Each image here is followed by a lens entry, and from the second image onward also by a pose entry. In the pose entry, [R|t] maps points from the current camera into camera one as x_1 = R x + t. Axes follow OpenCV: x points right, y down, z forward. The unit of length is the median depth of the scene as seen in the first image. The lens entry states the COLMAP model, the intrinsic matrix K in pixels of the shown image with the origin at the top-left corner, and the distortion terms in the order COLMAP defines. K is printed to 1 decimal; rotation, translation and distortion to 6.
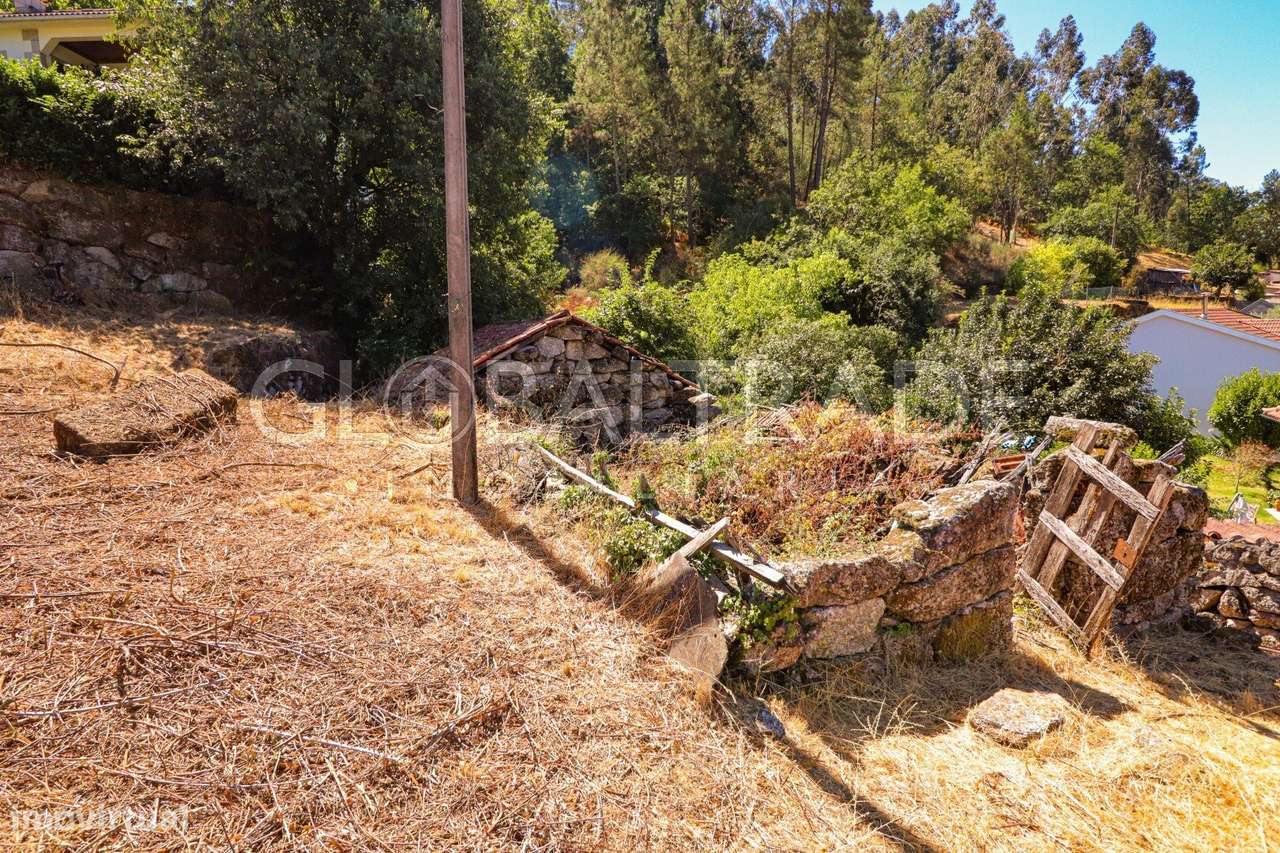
lens RADIAL K [[704.9, 0, 669.5], [0, 704.9, 424.5], [0, 0, 1]] dist [0.003540, -0.012211]
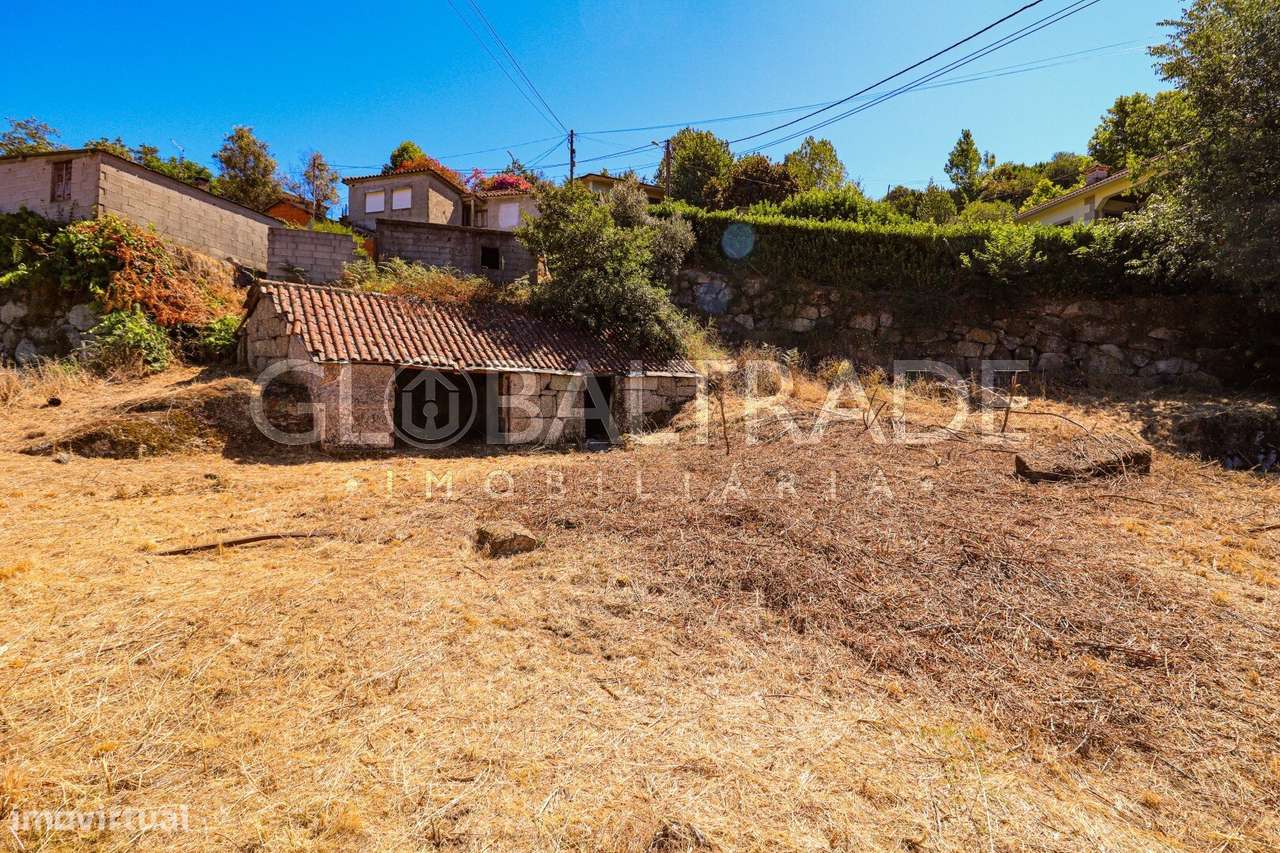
lens RADIAL K [[597.2, 0, 654.2], [0, 597.2, 424.3], [0, 0, 1]] dist [0.003053, -0.014149]
pose [[0.193603, 0.028950, -0.980653, 0.076996], [-0.134564, 0.990901, 0.002687, 0.007323], [0.971808, 0.131440, 0.195737, -0.028192]]
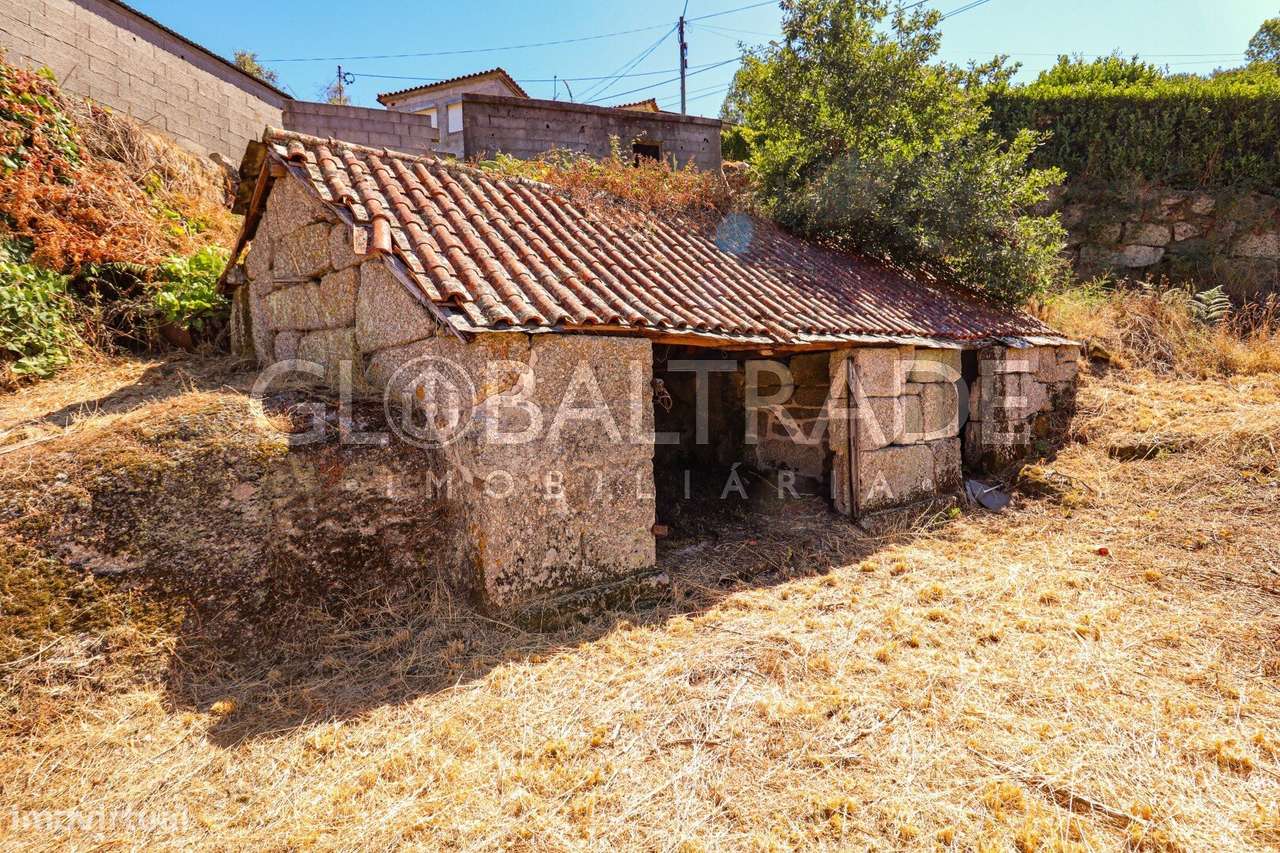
lens RADIAL K [[597.2, 0, 654.2], [0, 597.2, 424.3], [0, 0, 1]] dist [0.003053, -0.014149]
pose [[0.164849, 0.060094, -0.984486, -0.223519], [-0.097828, 0.994217, 0.044307, 0.007211], [0.981455, 0.089007, 0.169775, -0.152529]]
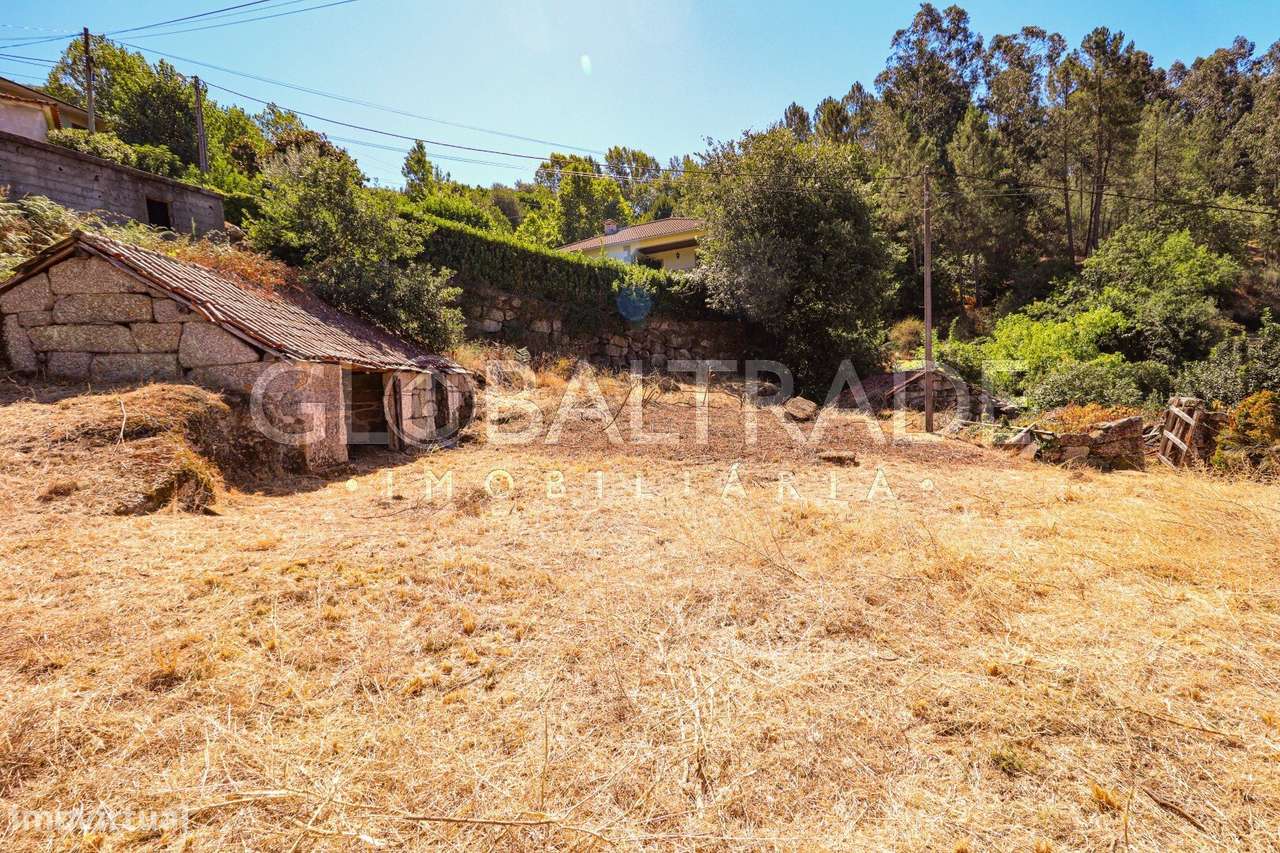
lens RADIAL K [[602.1, 0, 663.8], [0, 602.1, 422.4], [0, 0, 1]] dist [0.002130, -0.012364]
pose [[0.905534, -0.019964, -0.423803, -0.047616], [-0.007103, 0.998039, -0.062190, 0.047330], [0.424214, 0.059325, 0.903617, -0.369258]]
